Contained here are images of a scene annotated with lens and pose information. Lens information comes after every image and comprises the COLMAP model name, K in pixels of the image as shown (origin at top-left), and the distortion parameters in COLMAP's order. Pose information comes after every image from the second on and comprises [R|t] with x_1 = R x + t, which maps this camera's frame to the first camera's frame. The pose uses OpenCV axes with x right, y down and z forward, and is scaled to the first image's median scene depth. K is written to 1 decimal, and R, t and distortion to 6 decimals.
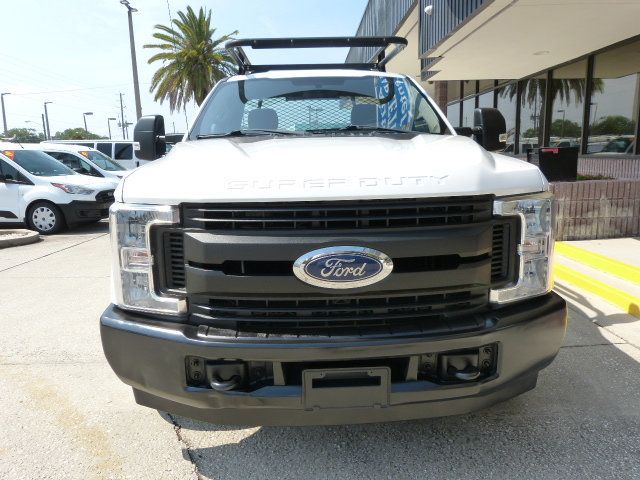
lens RADIAL K [[473.2, 0, 321.2], [0, 473.2, 246.1], [0, 0, 1]] dist [-0.051976, 0.042097]
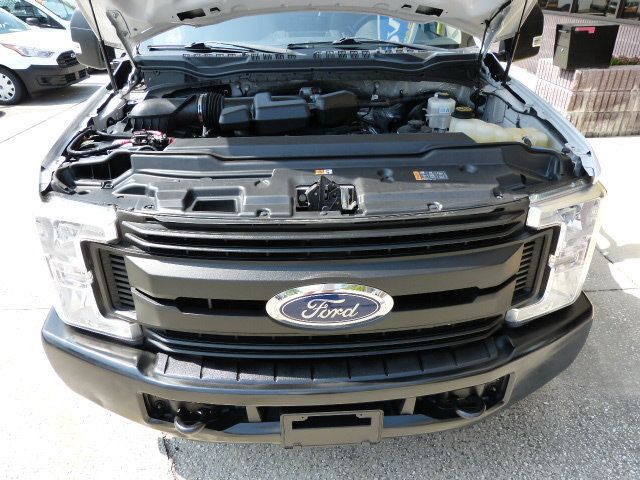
lens RADIAL K [[473.2, 0, 321.2], [0, 473.2, 246.1], [0, 0, 1]] dist [-0.051976, 0.042097]
pose [[0.999860, 0.006799, 0.015311, 0.017011], [-0.011290, 0.948685, 0.316021, -0.266665], [-0.012376, -0.316149, 0.948629, 0.256009]]
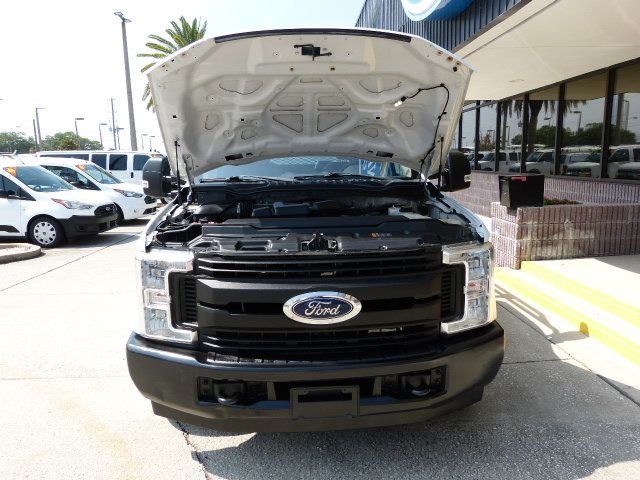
lens RADIAL K [[473.2, 0, 321.2], [0, 473.2, 246.1], [0, 0, 1]] dist [-0.051976, 0.042097]
pose [[0.999813, 0.002859, 0.019136, 0.016342], [-0.002685, 0.999955, -0.009118, -0.098358], [-0.019162, 0.009065, 0.999775, -0.248082]]
